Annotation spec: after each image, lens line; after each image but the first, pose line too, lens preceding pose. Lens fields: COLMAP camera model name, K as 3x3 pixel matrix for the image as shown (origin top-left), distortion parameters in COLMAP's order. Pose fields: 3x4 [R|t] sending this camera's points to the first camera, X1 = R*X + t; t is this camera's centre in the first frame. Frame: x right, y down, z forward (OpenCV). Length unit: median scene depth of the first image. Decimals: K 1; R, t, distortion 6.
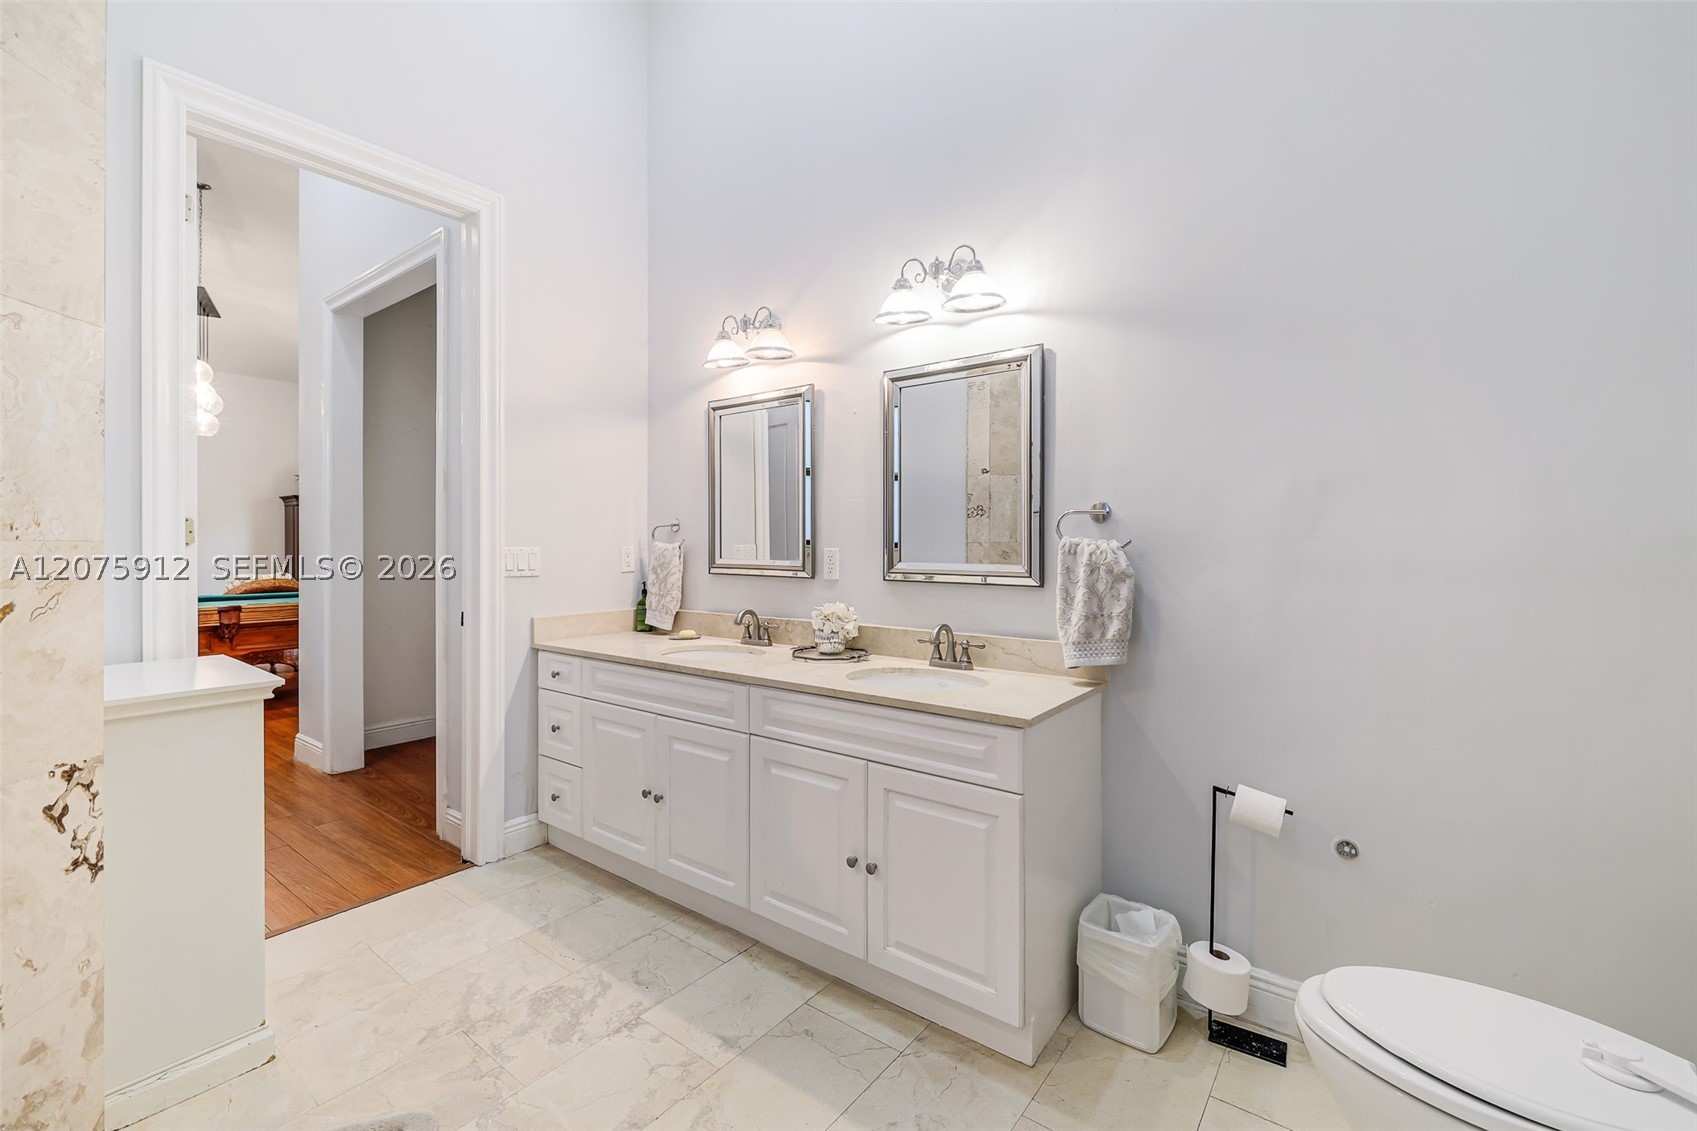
lens RADIAL K [[708.3, 0, 842.6], [0, 708.3, 548.8], [0, 0, 1]] dist [-0.001840, 0.000086]
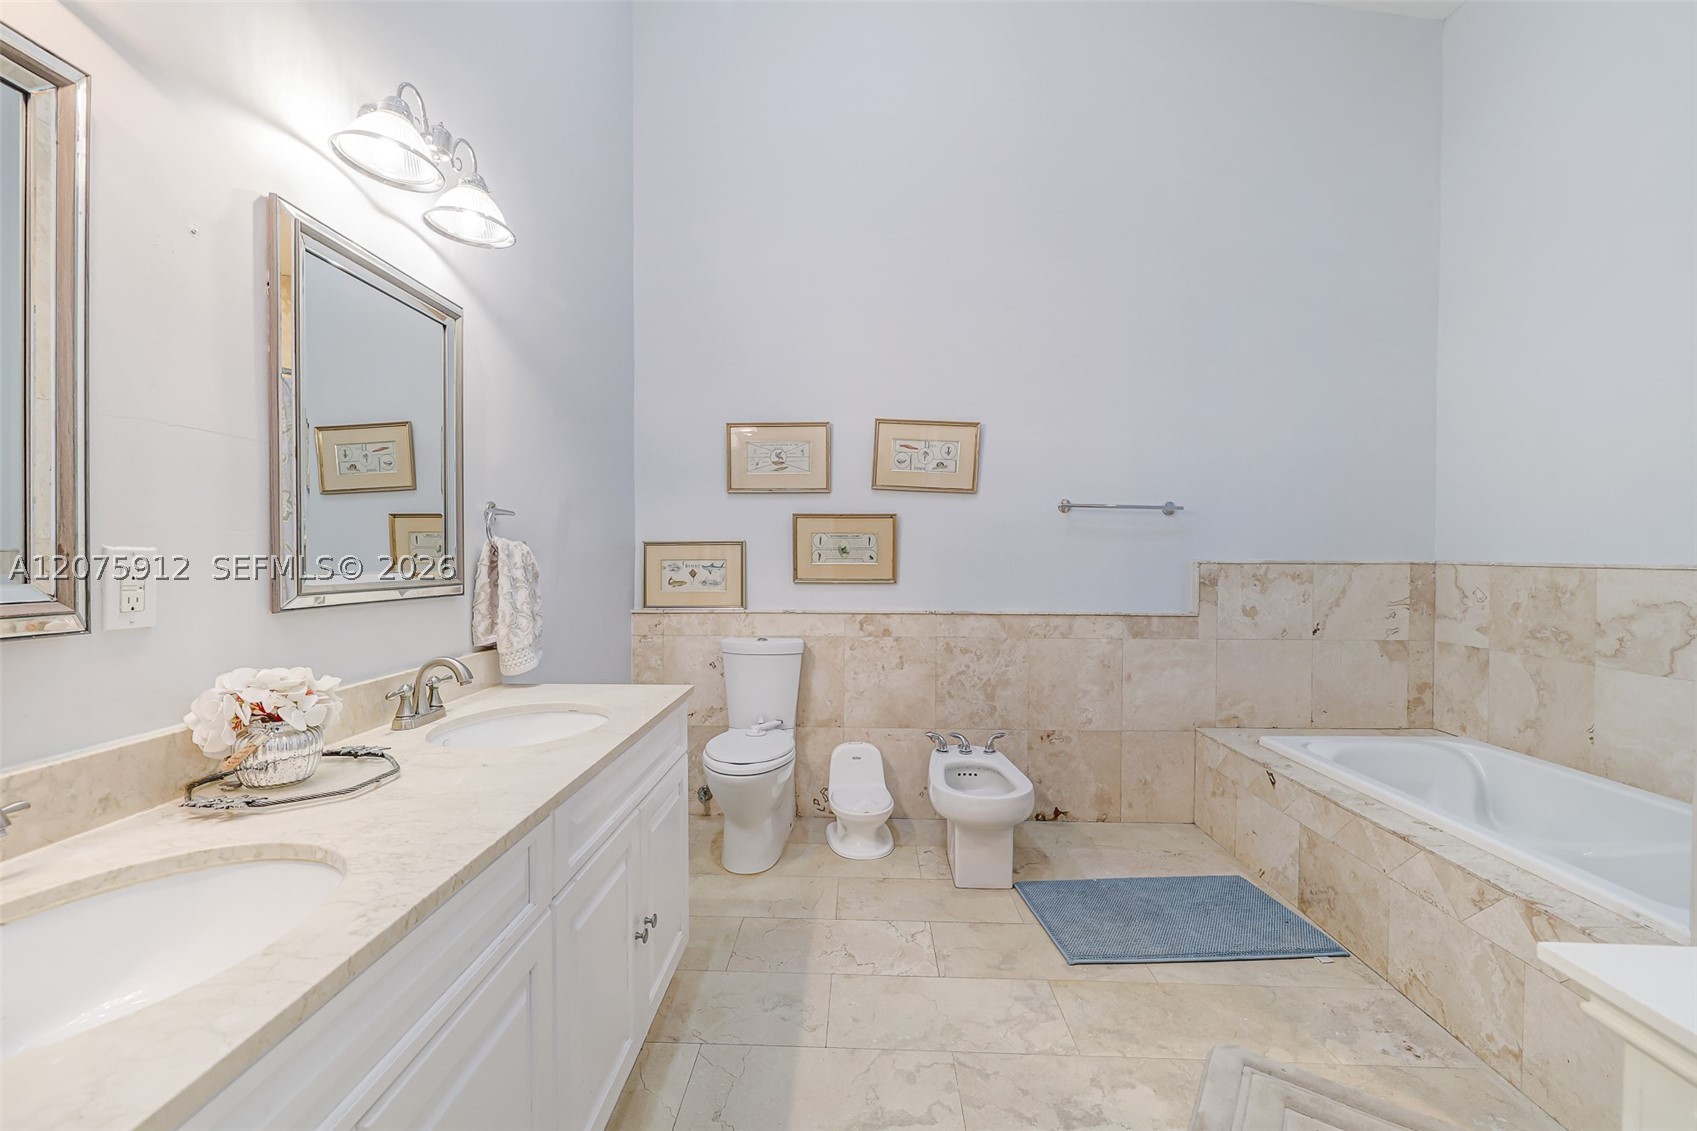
lens RADIAL K [[708.3, 0, 845.2], [0, 708.3, 560.2], [0, 0, 1]] dist [-0.001840, 0.000086]
pose [[-0.599392, -0.012605, 0.800357, -1.079613], [-0.000153, 0.999878, 0.015632, 0.002738], [-0.800456, 0.009247, -0.599320, 1.837179]]
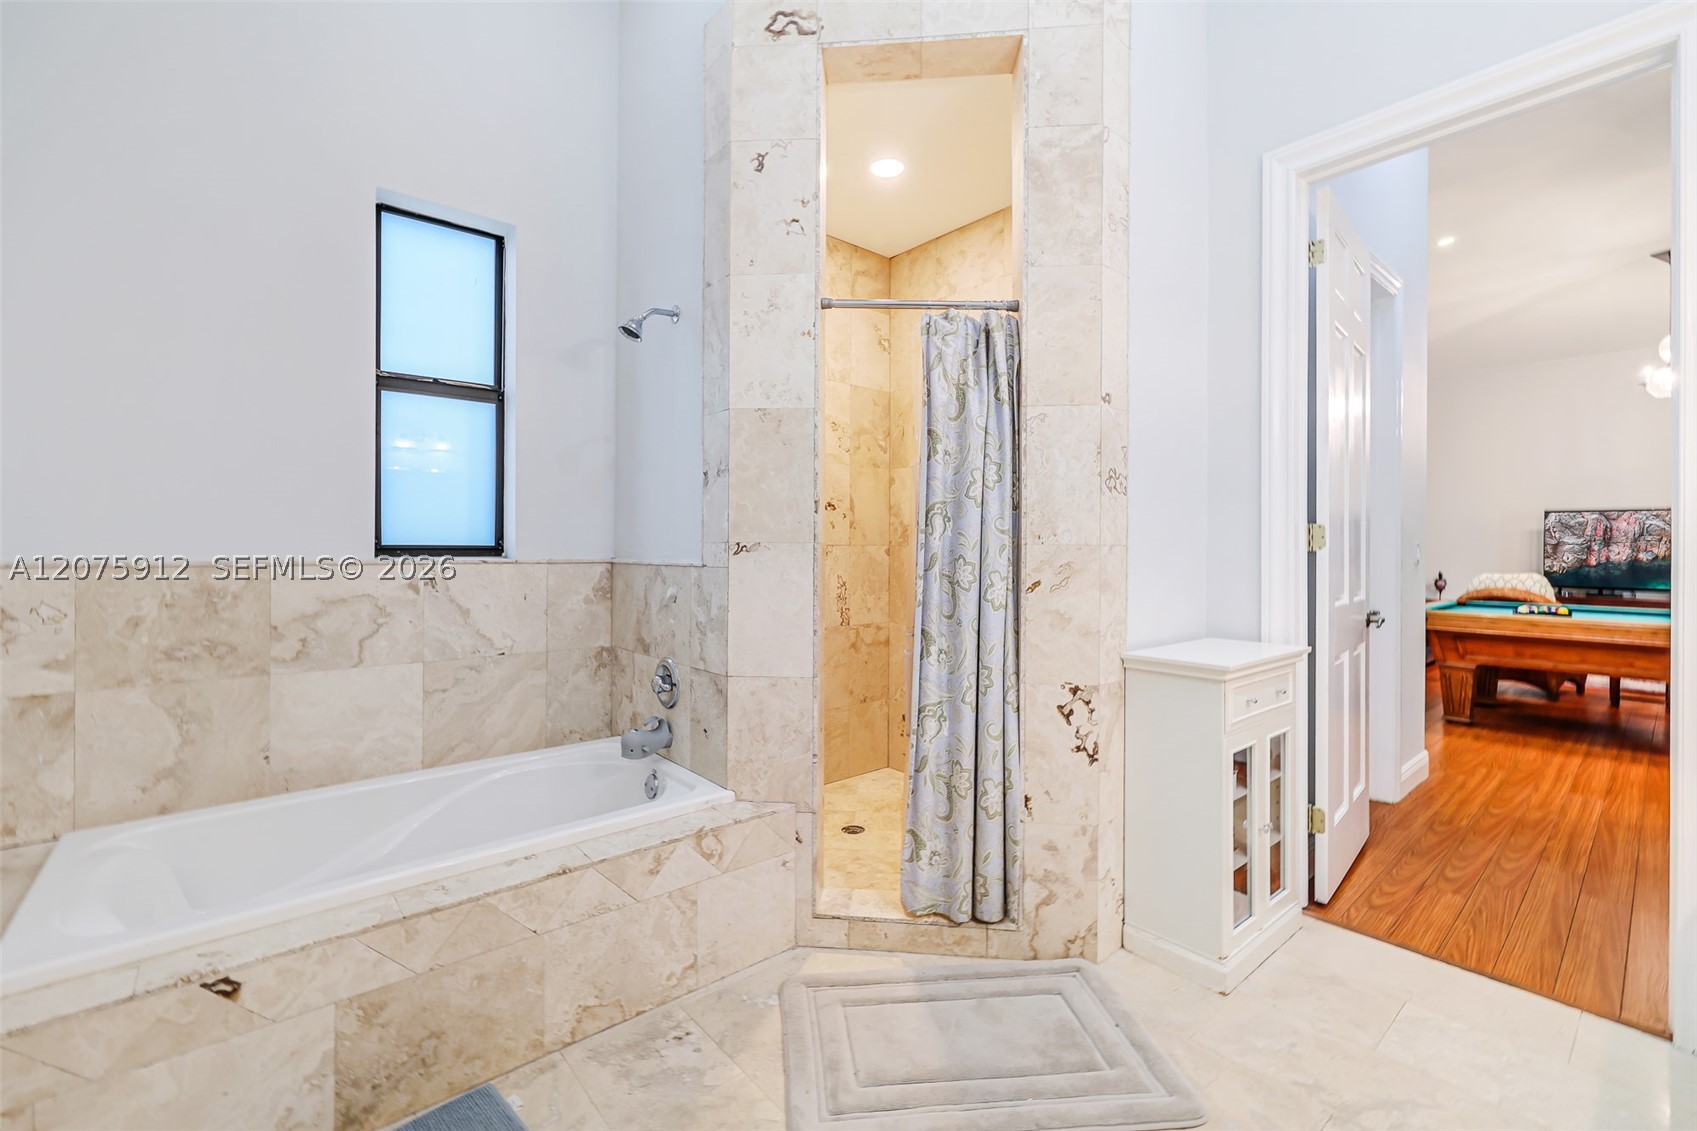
lens RADIAL K [[708.3, 0, 832.1], [0, 708.3, 553.6], [0, 0, 1]] dist [-0.001840, 0.000086]
pose [[-0.215409, 0.004264, -0.976515, 0.571621], [-0.008309, 0.999946, 0.006199, 0.003179], [0.976489, 0.009449, -0.215362, 0.783509]]
